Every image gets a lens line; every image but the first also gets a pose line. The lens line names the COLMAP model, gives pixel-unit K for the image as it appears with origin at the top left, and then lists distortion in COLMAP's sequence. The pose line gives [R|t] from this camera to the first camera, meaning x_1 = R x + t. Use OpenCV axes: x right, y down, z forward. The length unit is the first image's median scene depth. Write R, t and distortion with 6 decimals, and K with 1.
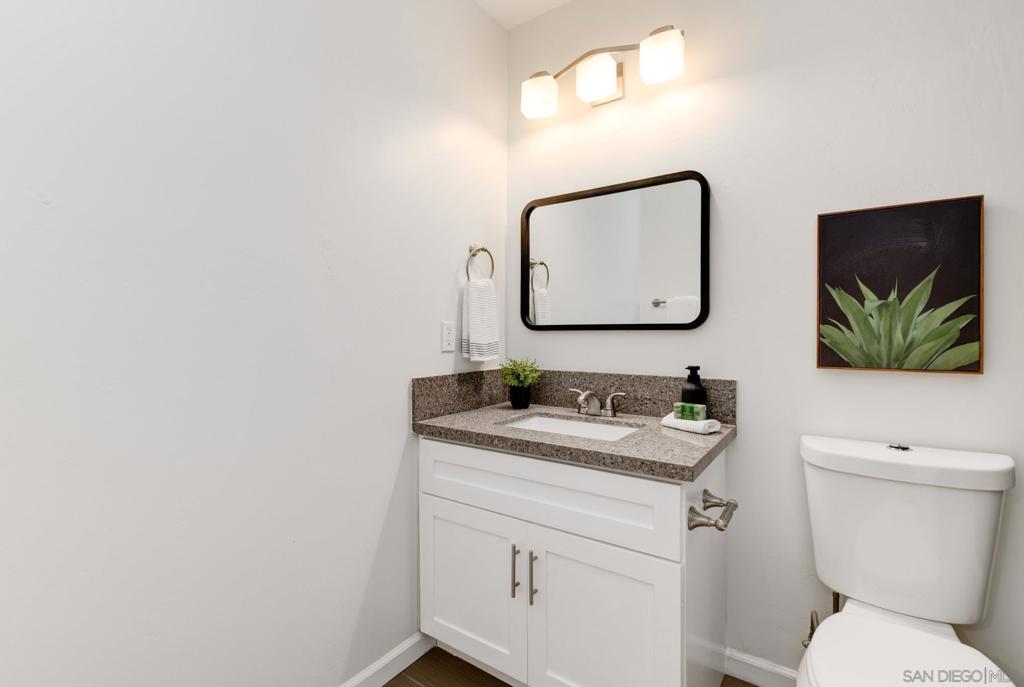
lens RADIAL K [[466.2, 0, 515.5], [0, 466.2, 339.1], [0, 0, 1]] dist [0.001009, -0.005822]
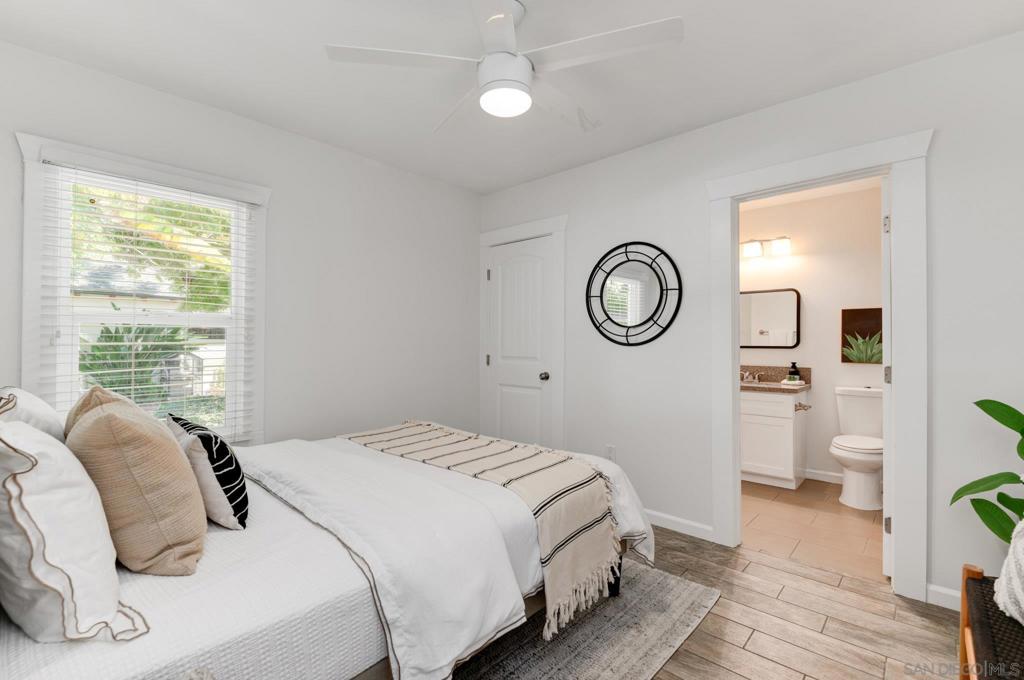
lens RADIAL K [[455.3, 0, 512.8], [0, 455.3, 344.8], [0, 0, 1]] dist [-0.002910, -0.000658]
pose [[0.990697, 0.009144, -0.135777, -1.005992], [-0.011290, 0.999823, -0.015041, 0.017175], [0.135615, 0.016434, 0.990625, -2.109333]]
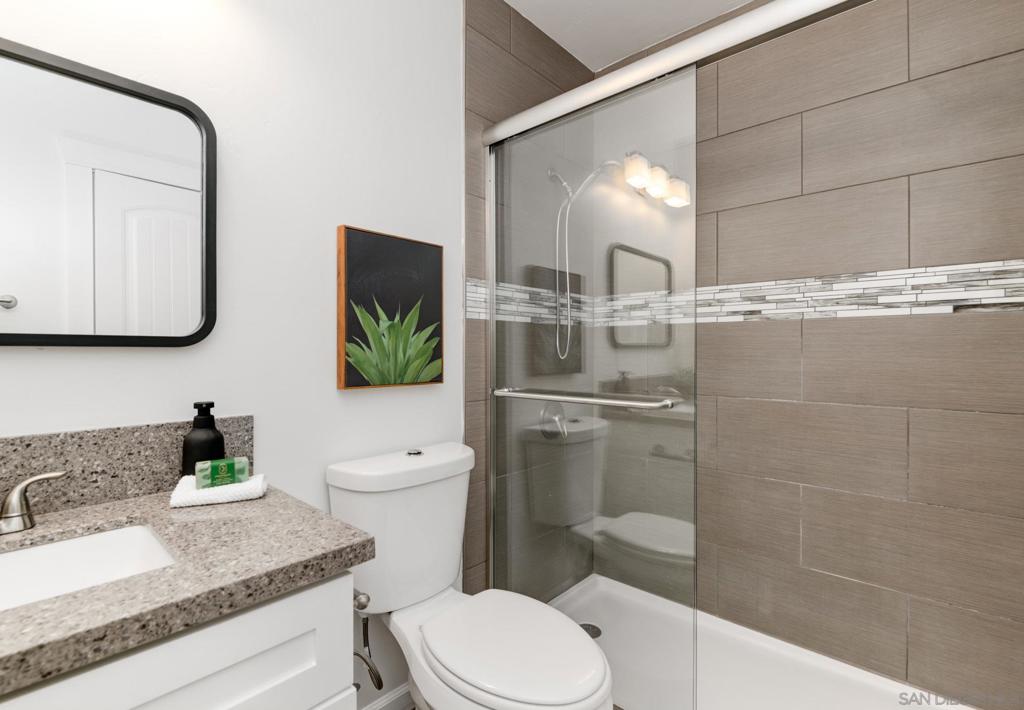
lens RADIAL K [[479.2, 0, 512.0], [0, 479.2, 355.0], [0, 0, 1]] dist [-0.000668, -0.000583]
pose [[0.124444, -0.008738, 0.992188, -0.269561], [0.012220, 0.999899, 0.007273, -0.009794], [-0.992151, 0.011219, 0.124538, 0.564263]]
